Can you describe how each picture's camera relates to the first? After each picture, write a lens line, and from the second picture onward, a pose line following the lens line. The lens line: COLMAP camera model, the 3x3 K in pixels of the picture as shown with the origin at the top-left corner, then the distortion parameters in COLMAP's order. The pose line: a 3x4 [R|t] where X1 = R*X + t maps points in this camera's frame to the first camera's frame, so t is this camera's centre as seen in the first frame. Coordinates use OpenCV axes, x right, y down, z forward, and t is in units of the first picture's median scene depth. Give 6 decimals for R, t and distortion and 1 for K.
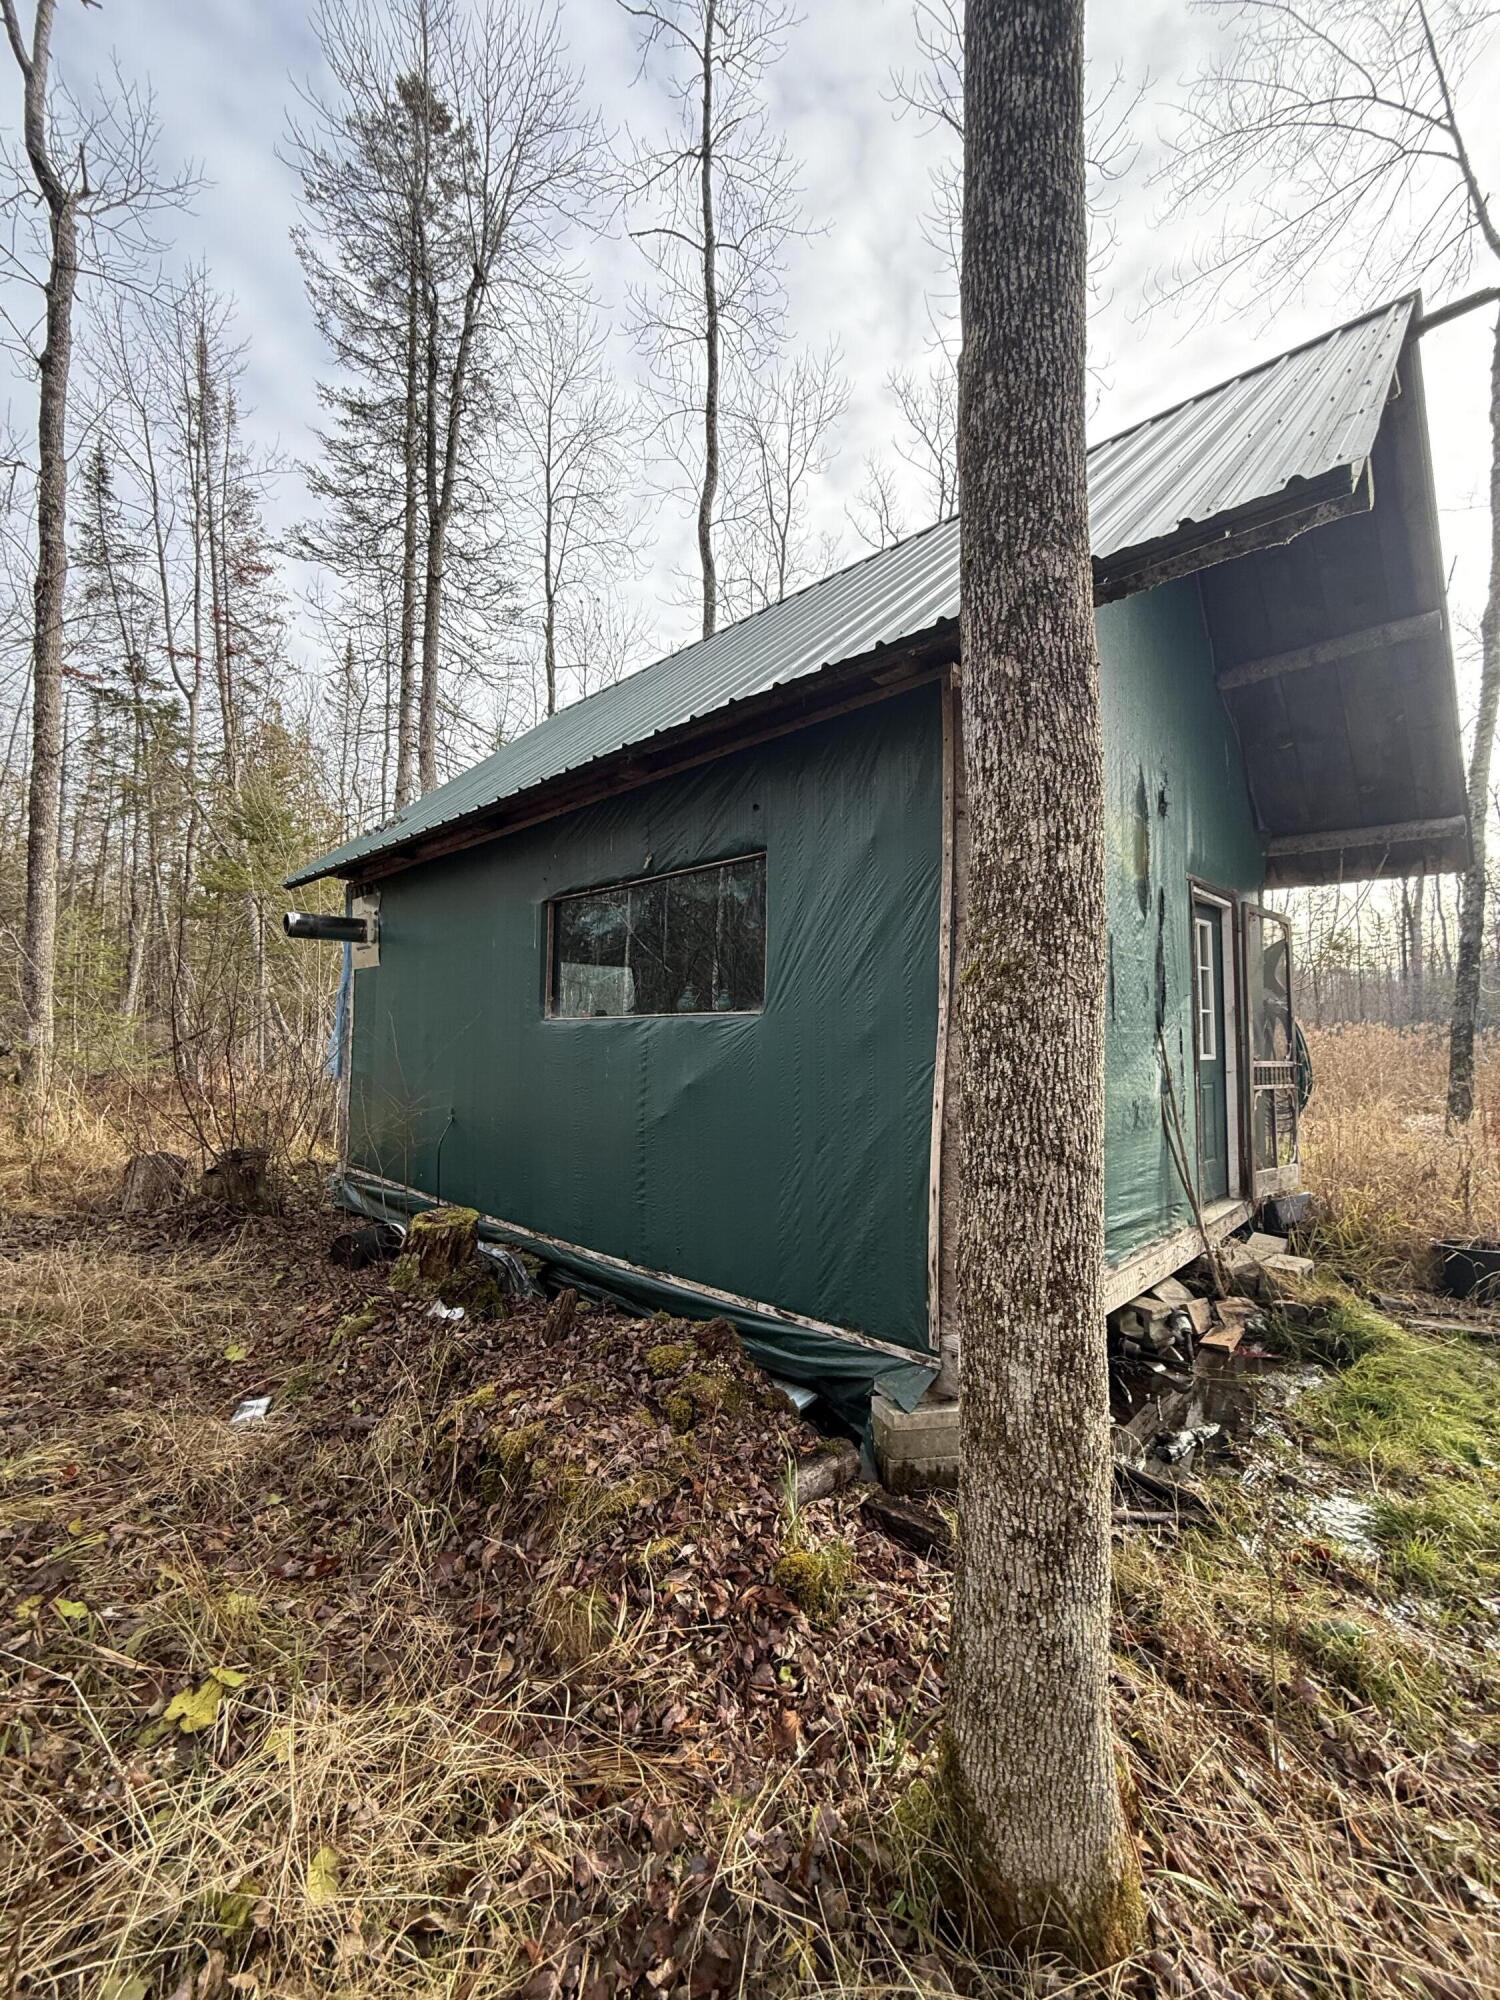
lens RADIAL K [[791.3, 0, 751.0], [0, 791.3, 993.4], [0, 0, 1]] dist [-0.001813, 0.000178]
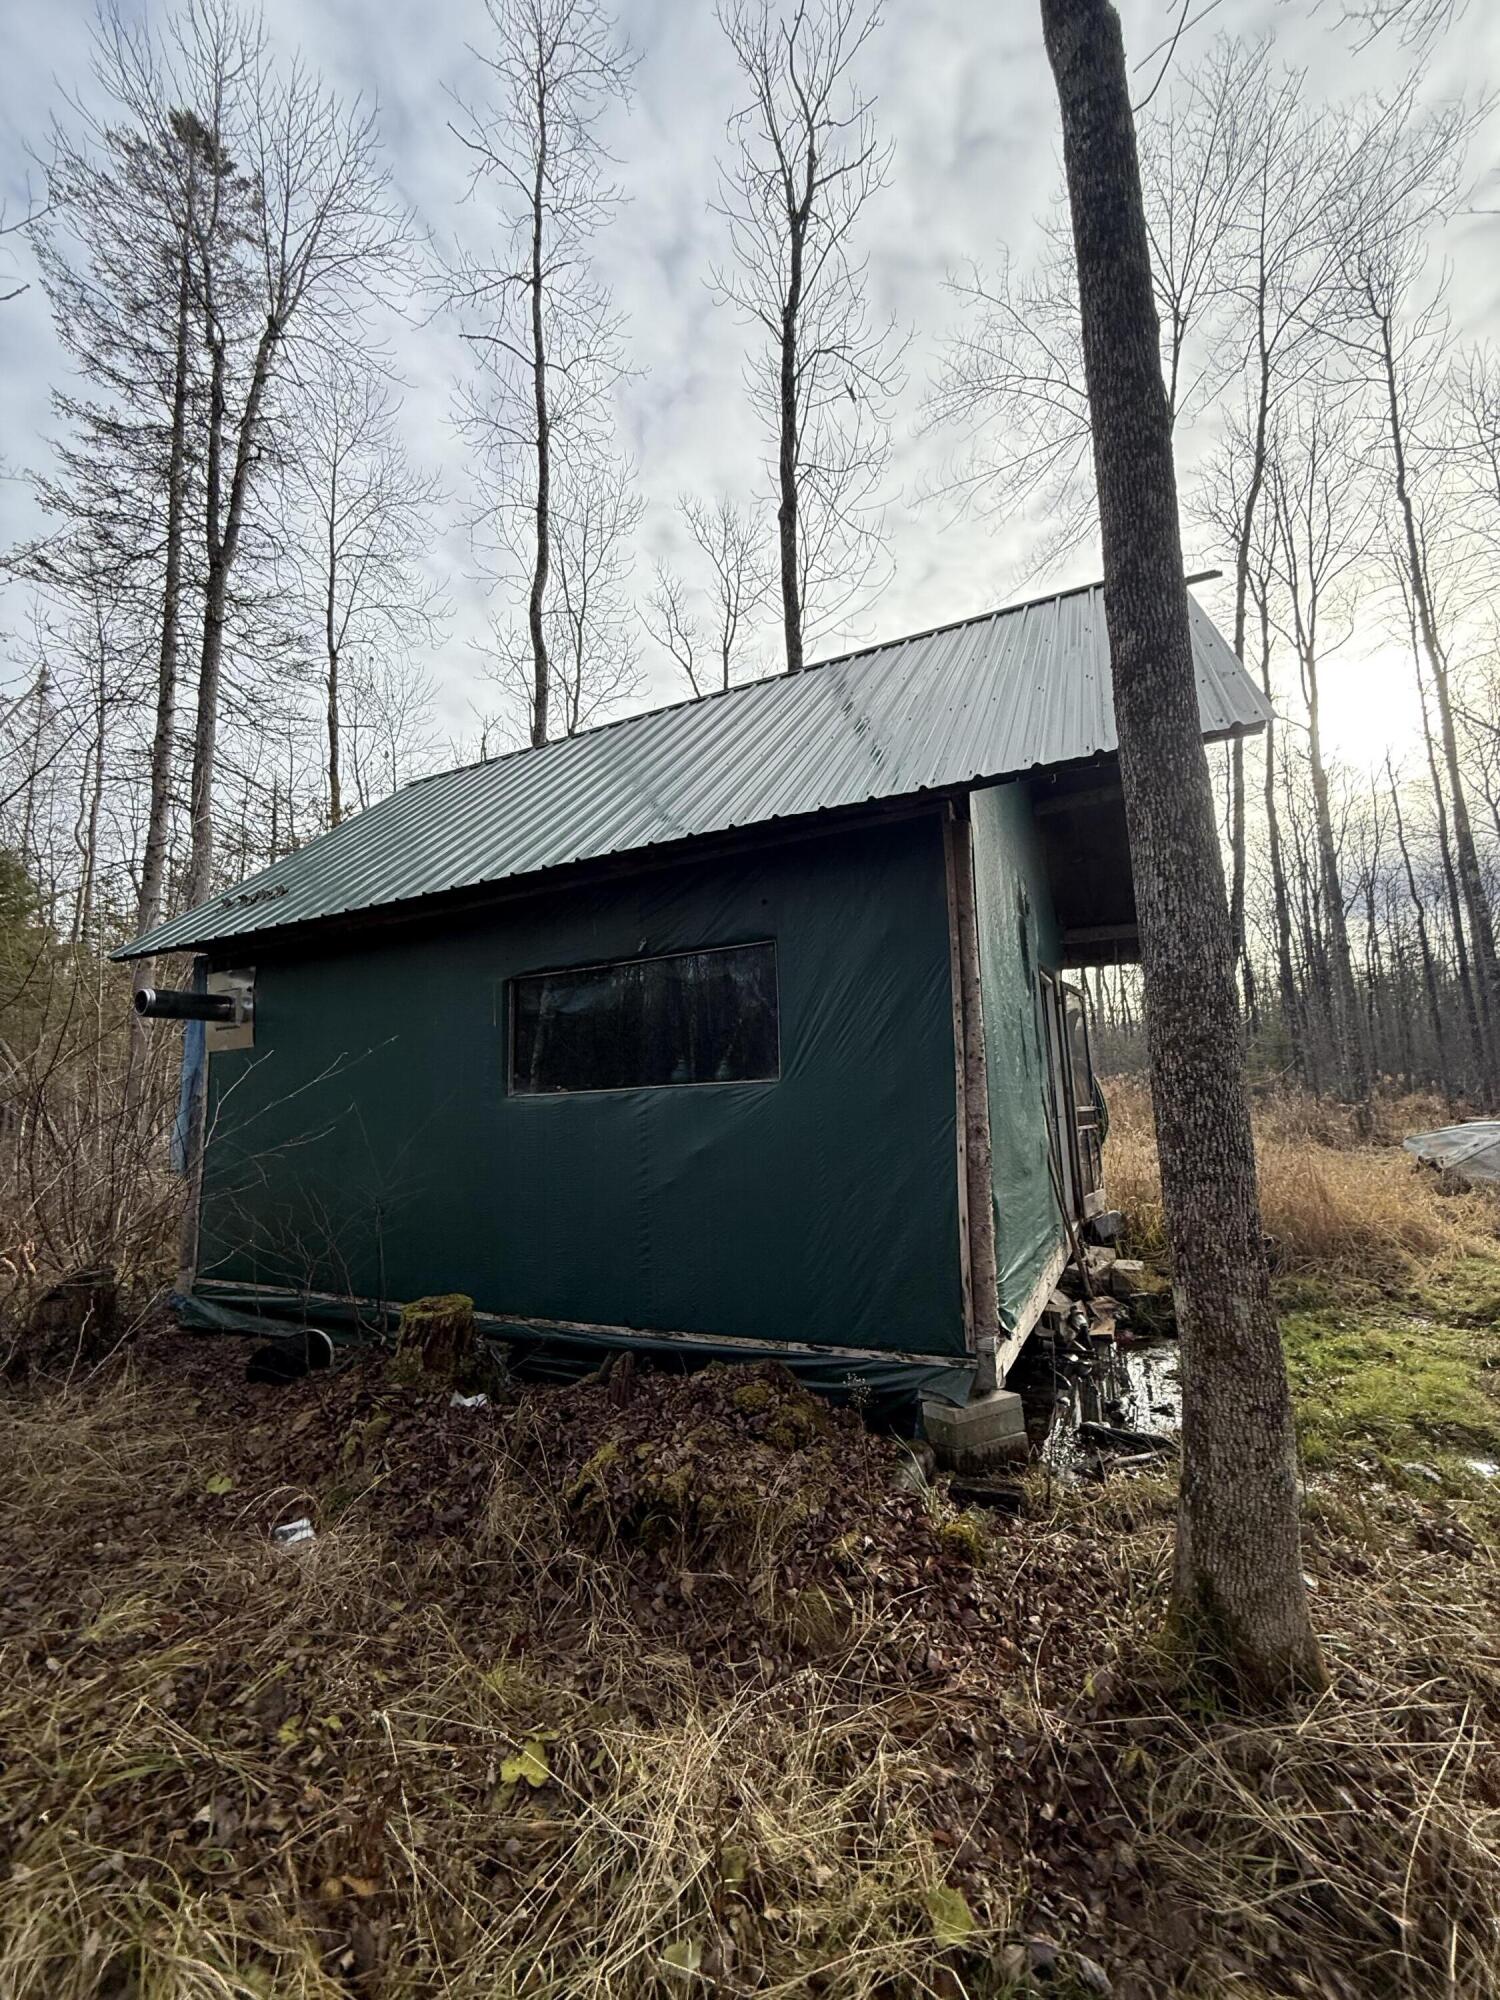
lens RADIAL K [[791.3, 0, 751.0], [0, 791.3, 993.4], [0, 0, 1]] dist [-0.001813, 0.000178]
pose [[0.953365, -0.002501, 0.301809, -0.308416], [0.029176, 0.996046, -0.083909, -0.005104], [-0.300406, 0.088801, 0.949669, -0.068544]]
